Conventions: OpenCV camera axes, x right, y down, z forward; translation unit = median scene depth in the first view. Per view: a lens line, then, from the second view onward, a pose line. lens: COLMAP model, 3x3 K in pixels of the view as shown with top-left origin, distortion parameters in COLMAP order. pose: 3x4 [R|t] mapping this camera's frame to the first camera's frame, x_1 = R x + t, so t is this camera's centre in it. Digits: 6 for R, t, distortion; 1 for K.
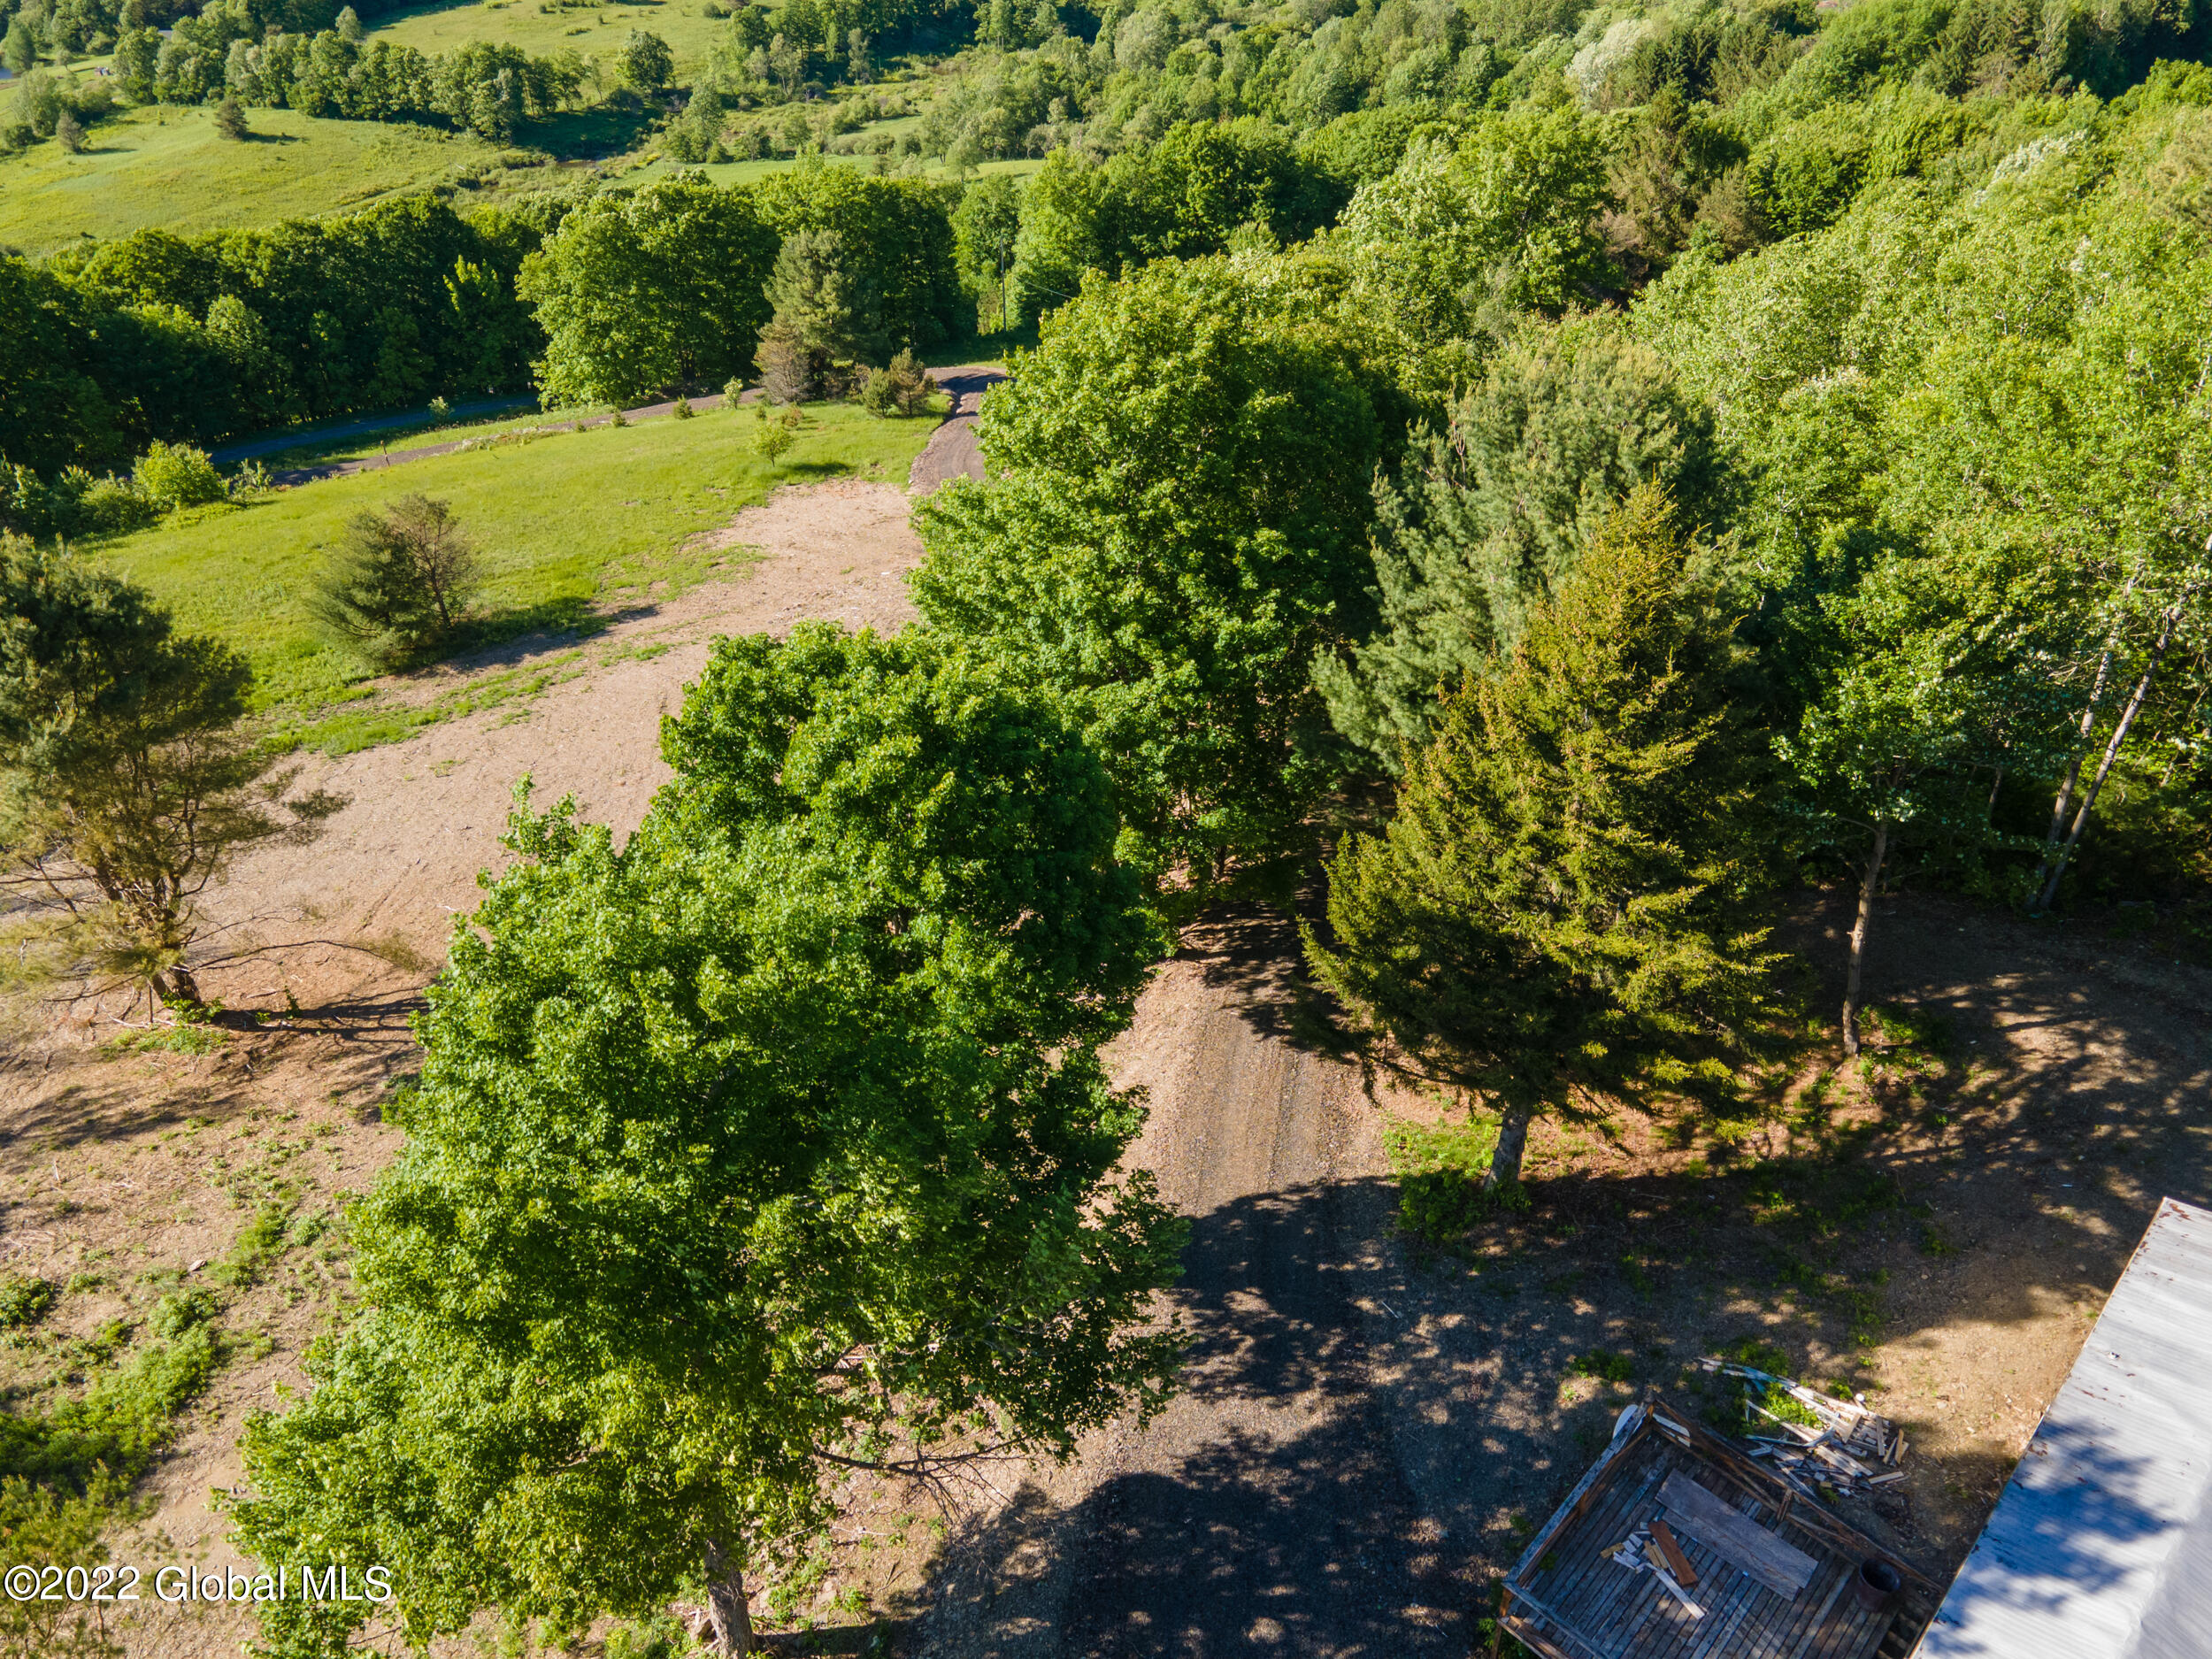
lens RADIAL K [[1605.1, 0, 1106.0], [0, 1605.1, 829.5], [0, 0, 1]] dist [0.011549, 0.039418]
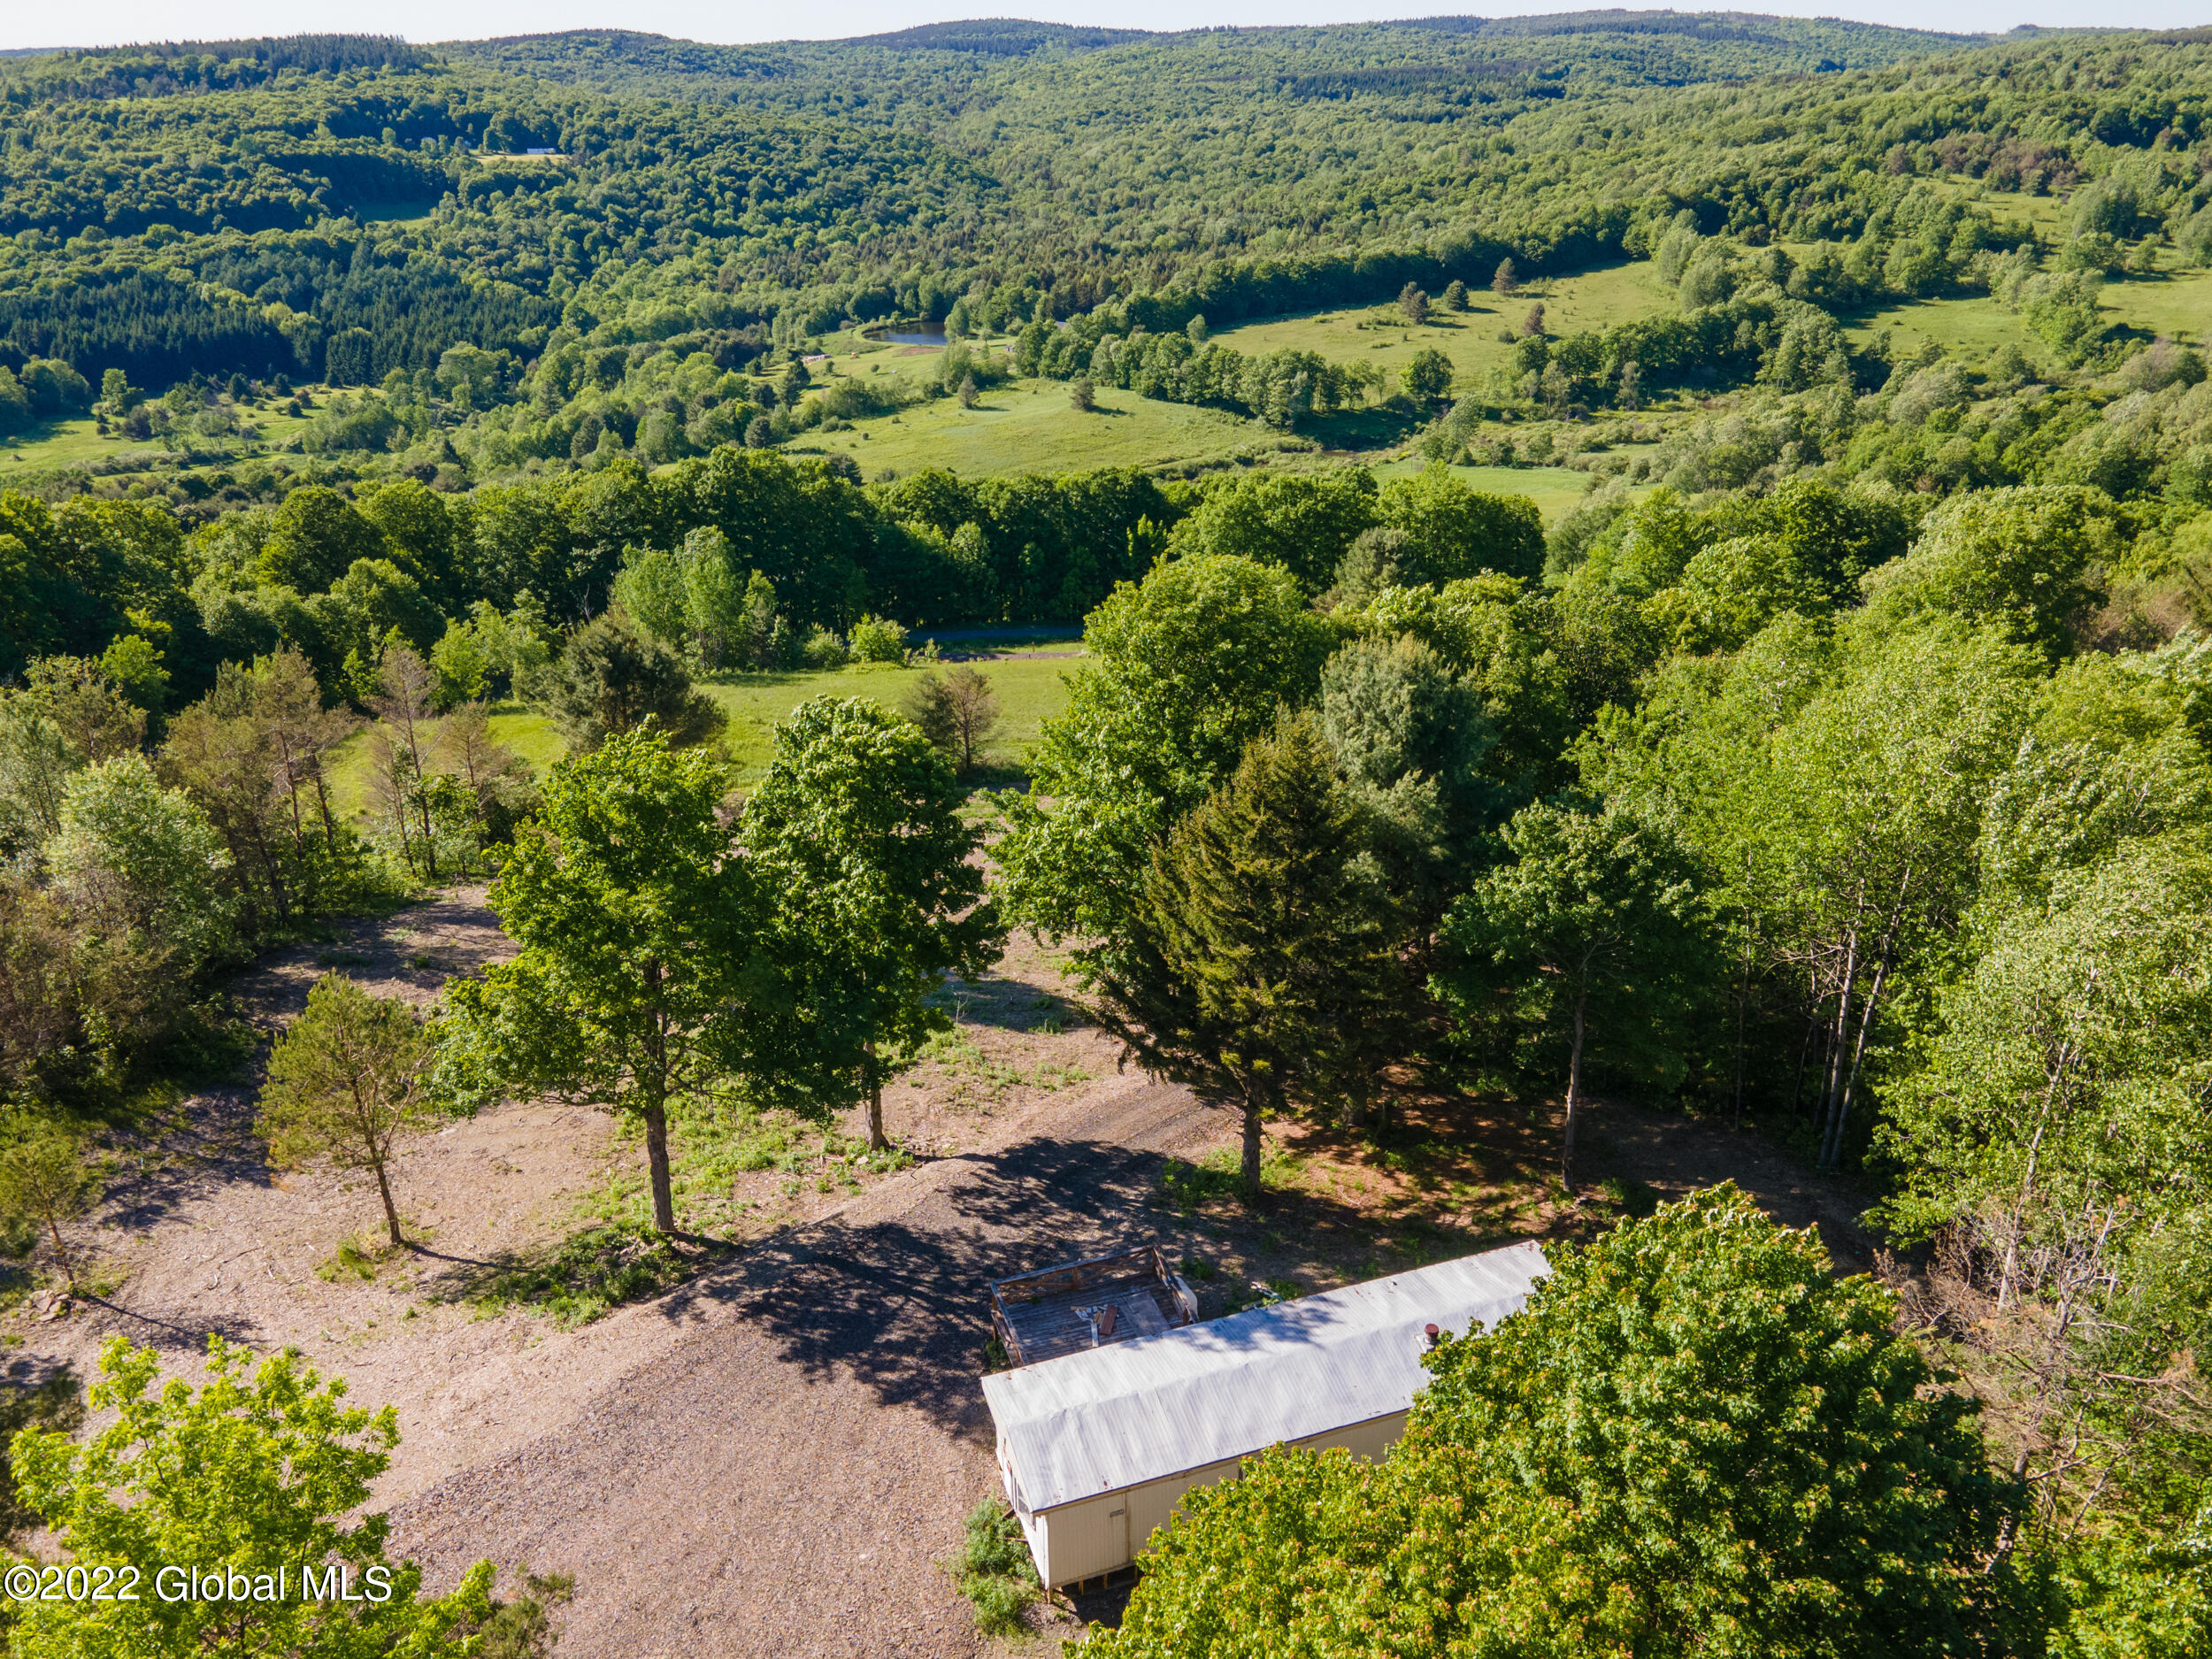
lens RADIAL K [[1605.1, 0, 1106.0], [0, 1605.1, 829.5], [0, 0, 1]] dist [0.011549, 0.039418]
pose [[0.890663, 0.203774, -0.406443, 0.140938], [-0.268844, 0.956956, -0.109354, 0.022995], [0.366665, 0.206667, 0.907108, -0.090727]]
